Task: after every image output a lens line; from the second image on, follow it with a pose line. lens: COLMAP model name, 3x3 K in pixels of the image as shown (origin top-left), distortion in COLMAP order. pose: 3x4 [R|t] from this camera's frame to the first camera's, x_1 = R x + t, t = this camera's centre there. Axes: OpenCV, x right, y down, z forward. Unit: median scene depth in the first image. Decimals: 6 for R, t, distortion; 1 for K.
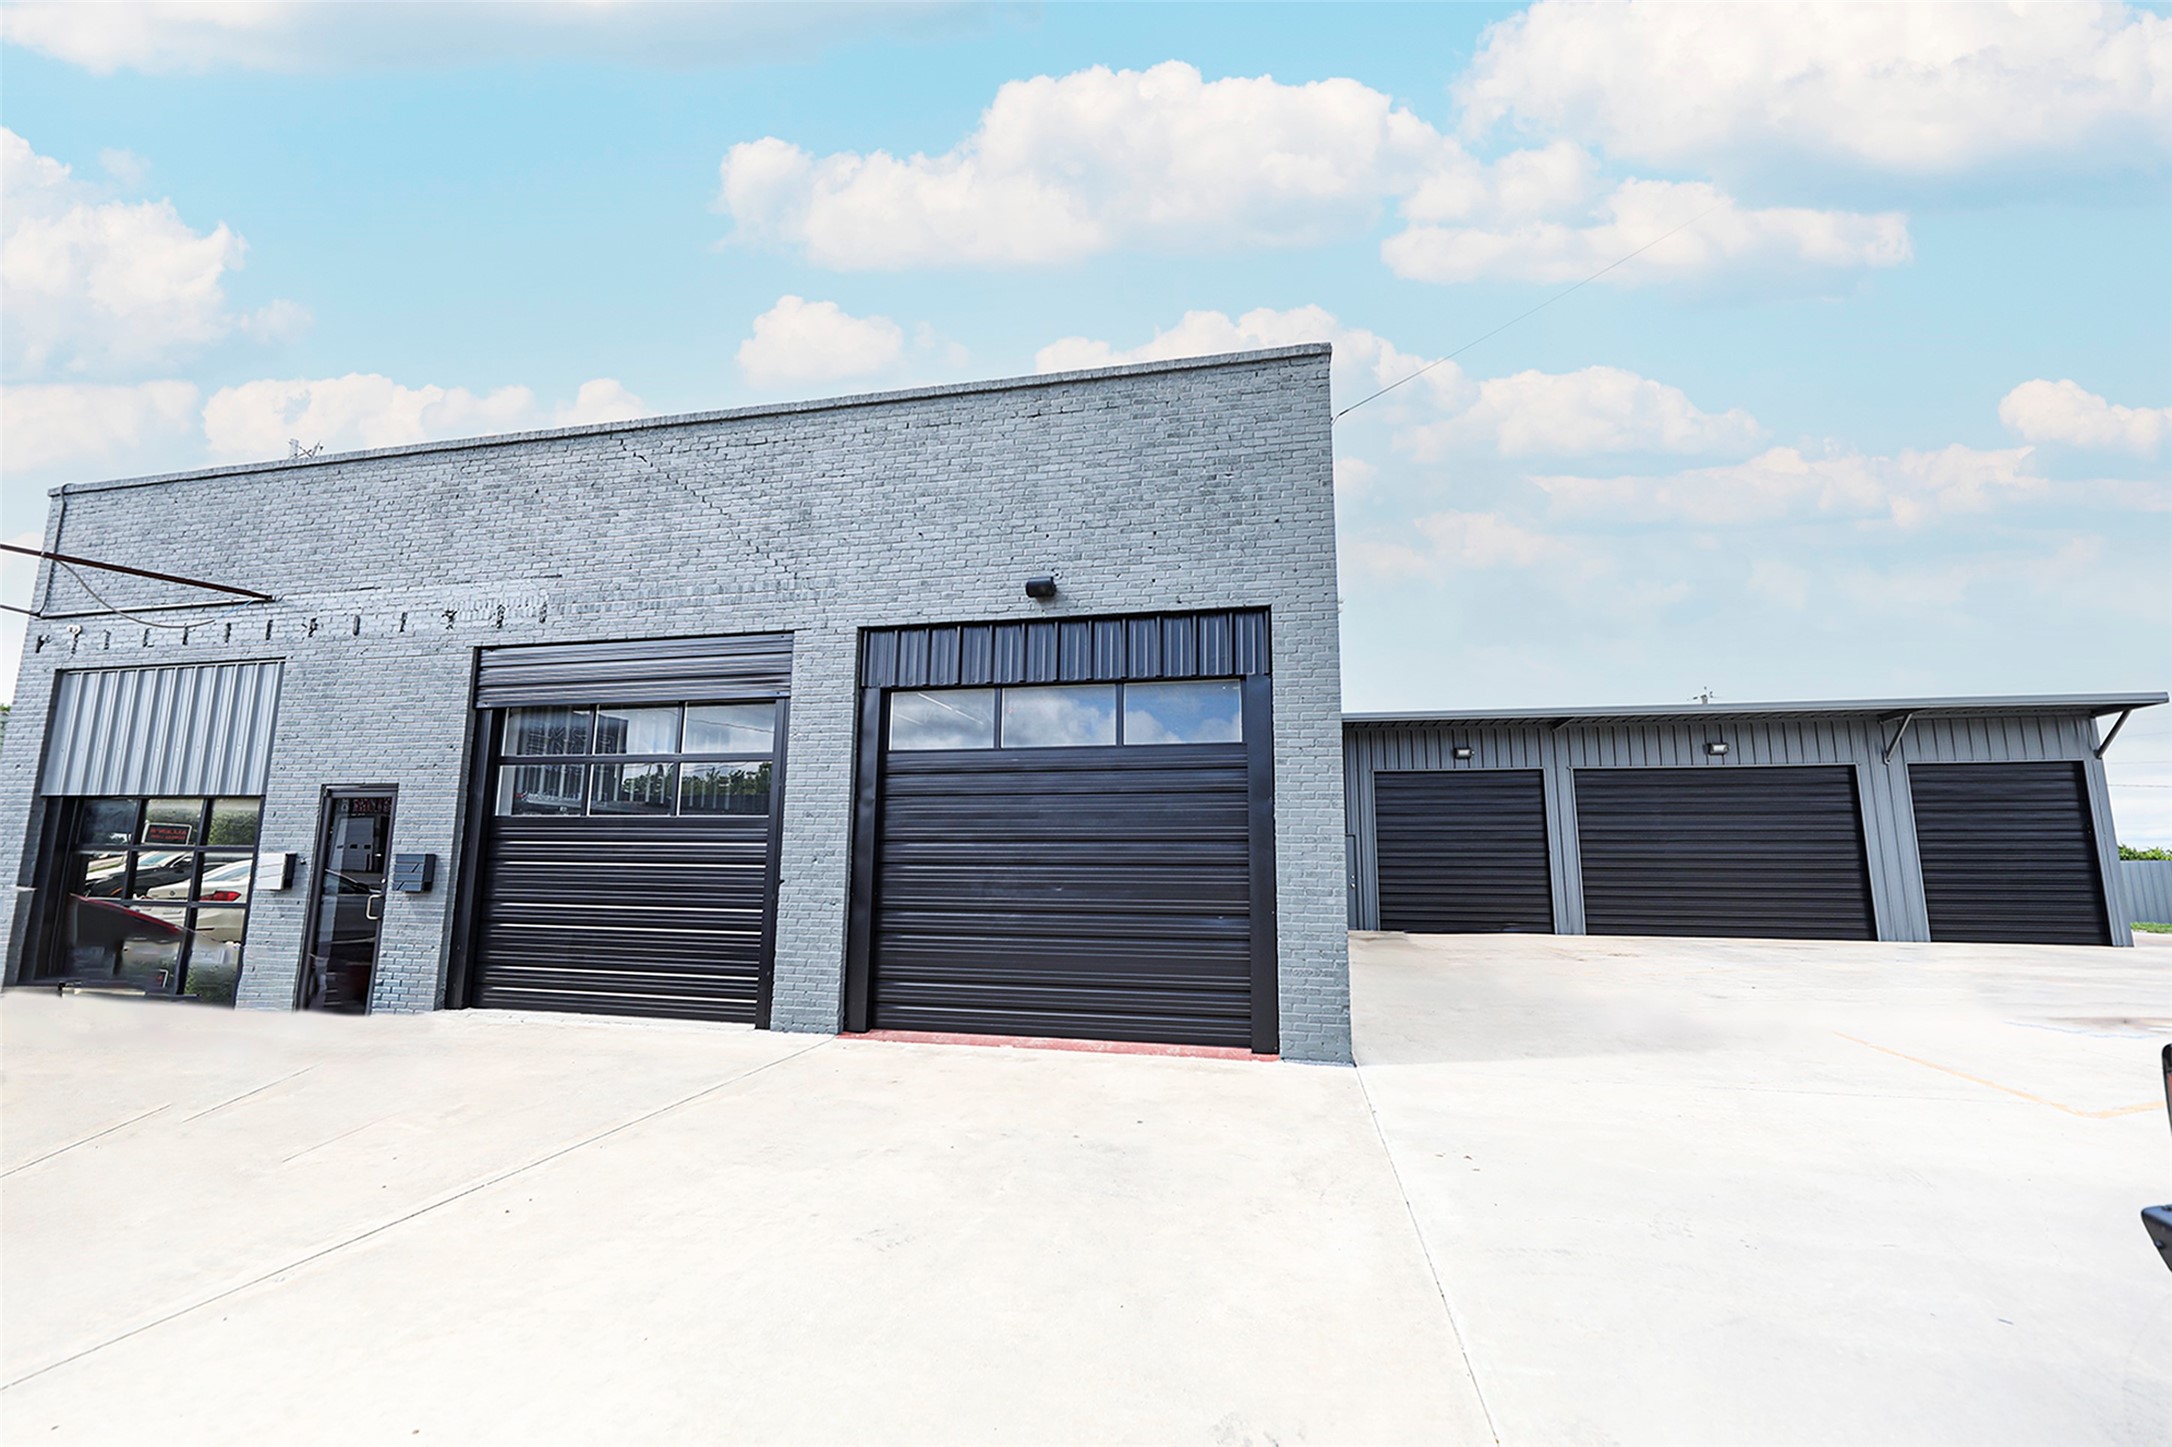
lens RADIAL K [[876.5, 0, 1084.2], [0, 876.5, 732.5], [0, 0, 1]] dist [0.000774, -0.002932]
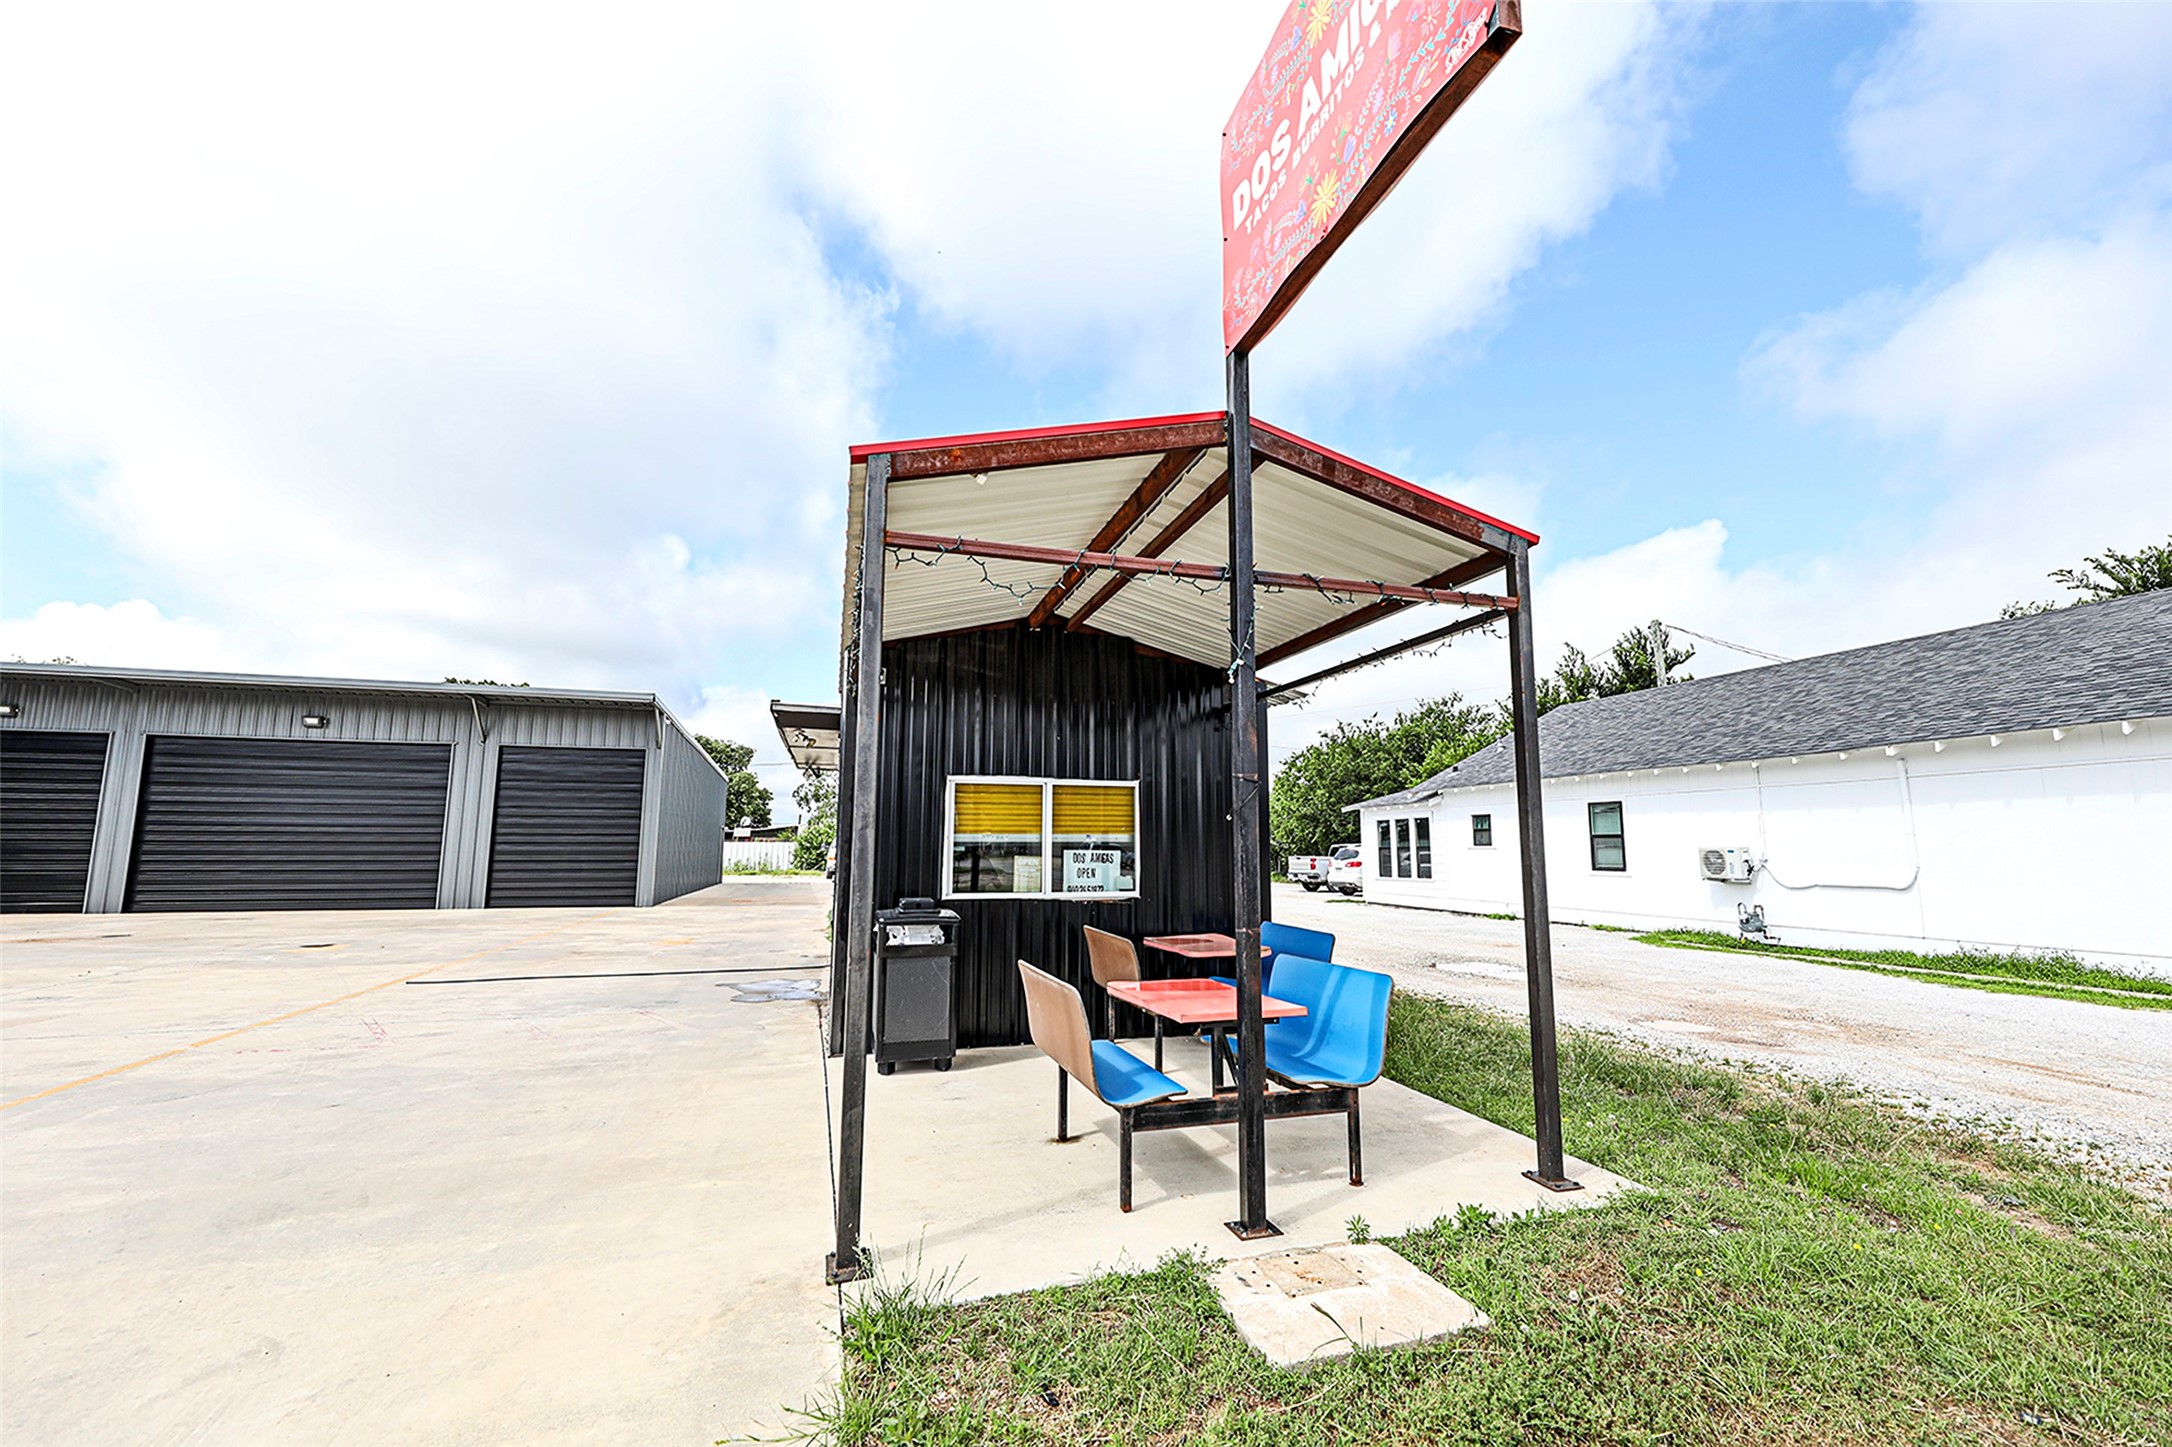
lens RADIAL K [[876.5, 0, 1074.9], [0, 876.5, 731.5], [0, 0, 1]] dist [0.000774, -0.002932]
pose [[0.885062, 0.057873, 0.461861, 2.327088], [-0.065416, 0.997858, 0.000320, -0.061165], [-0.460853, -0.030496, 0.886952, -0.633745]]
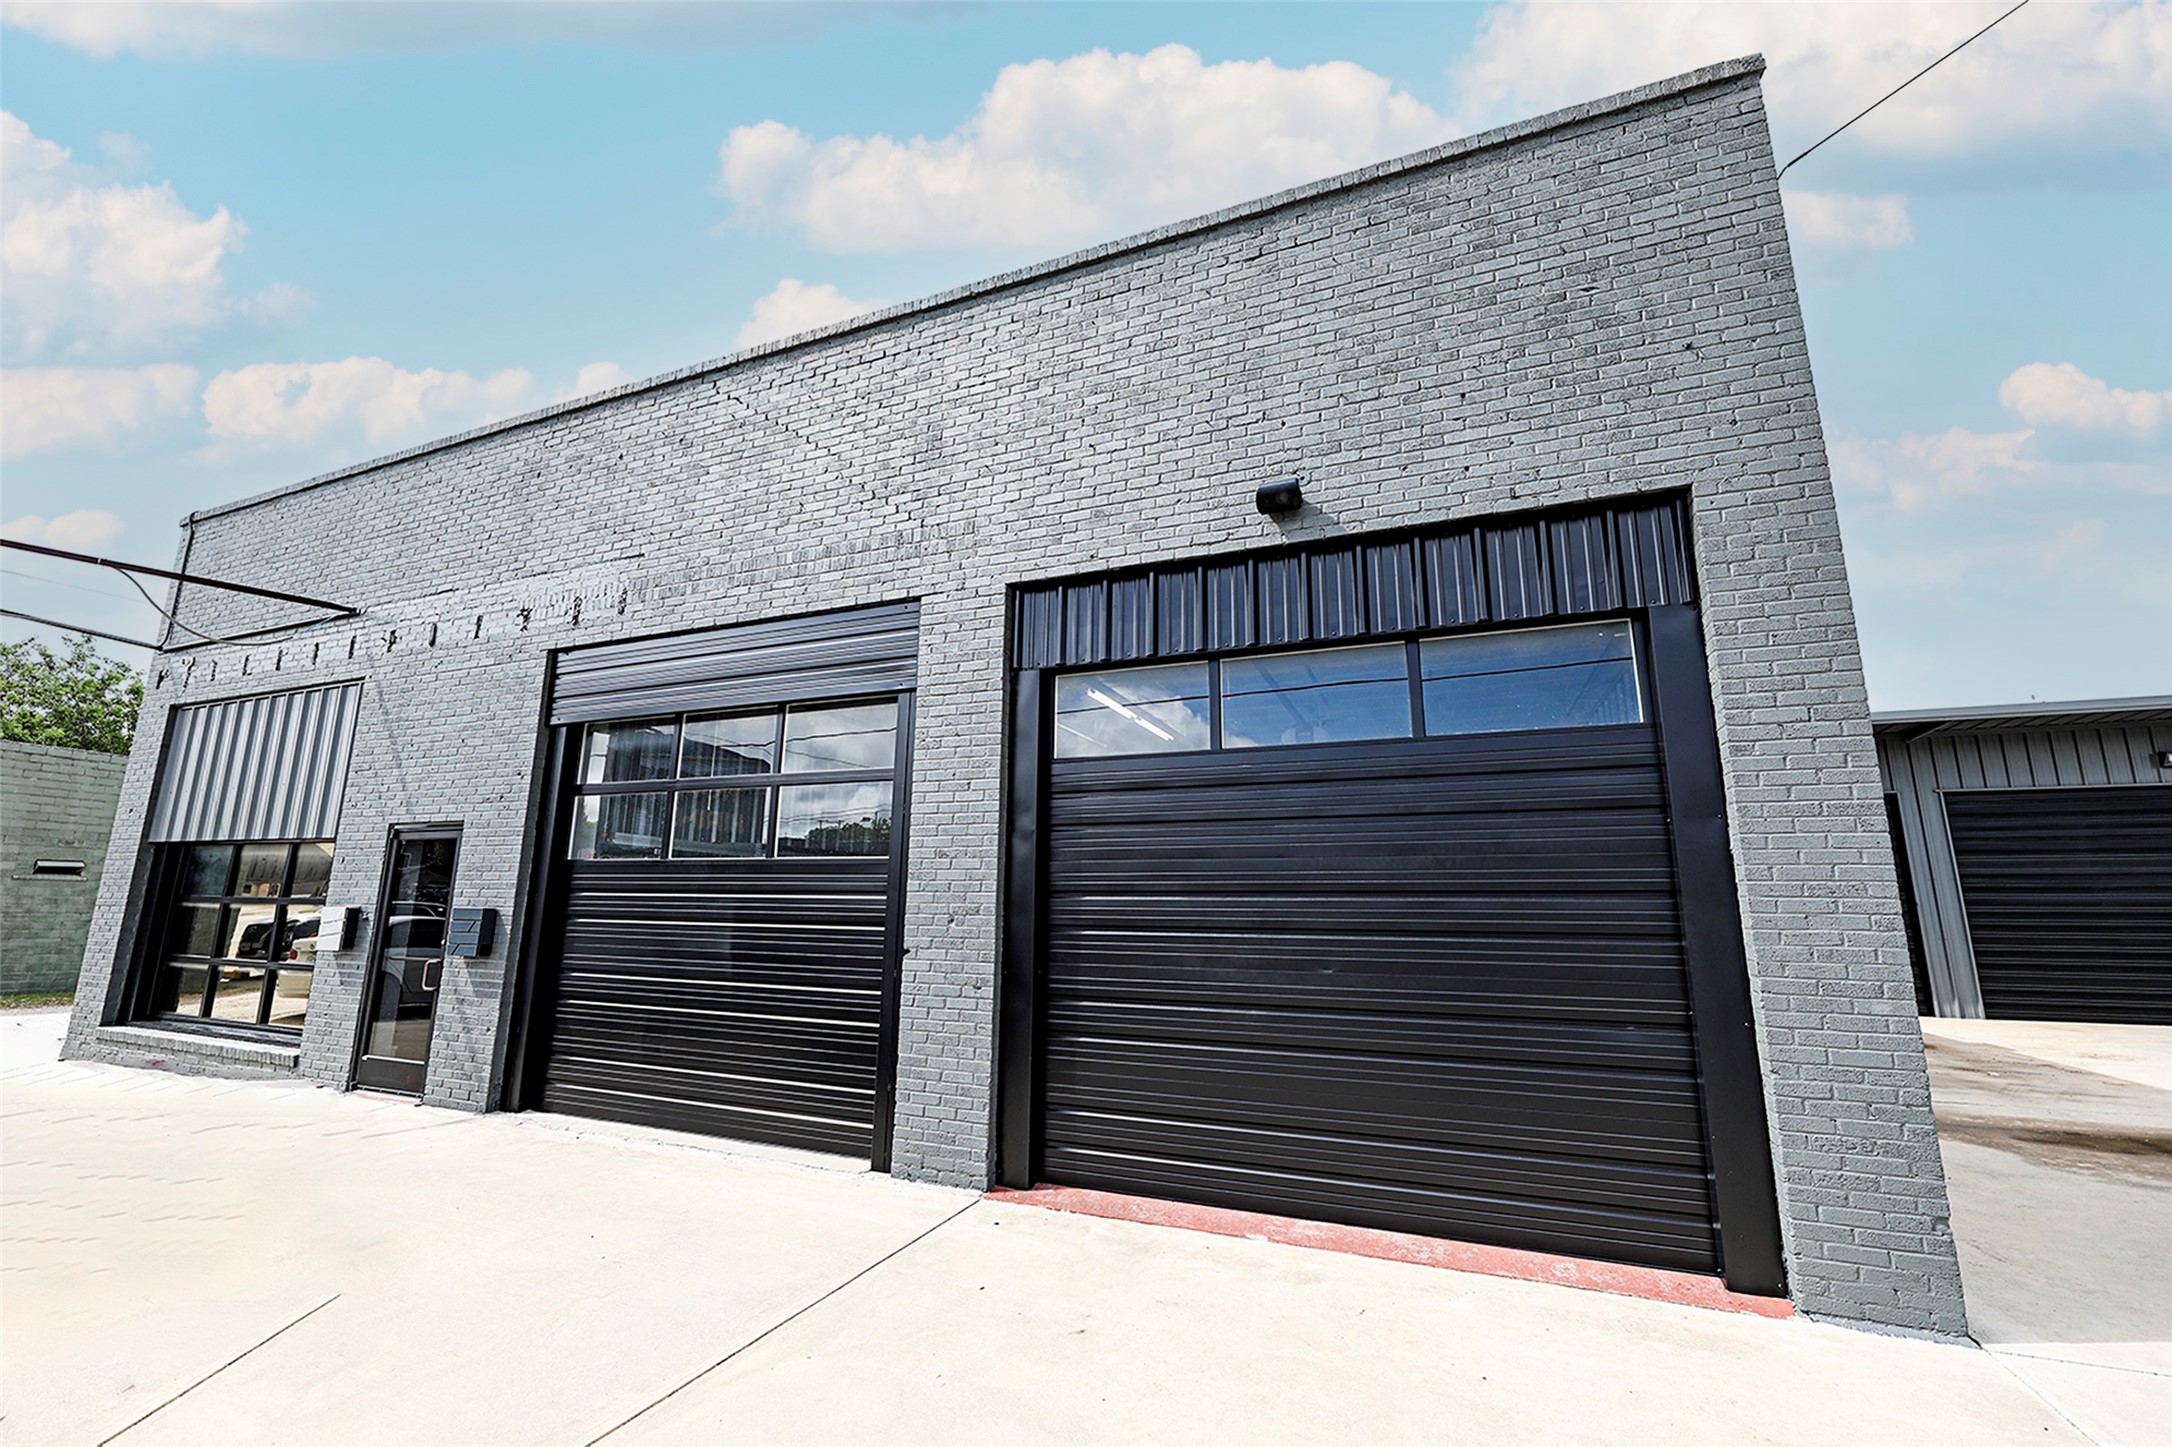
lens RADIAL K [[876.5, 0, 1082.8], [0, 876.5, 731.8], [0, 0, 1]] dist [0.000774, -0.002932]
pose [[0.984194, -0.032311, -0.174123, -0.076622], [0.022824, 0.998158, -0.056215, 0.036252], [0.175619, 0.051352, 0.983118, 0.313439]]
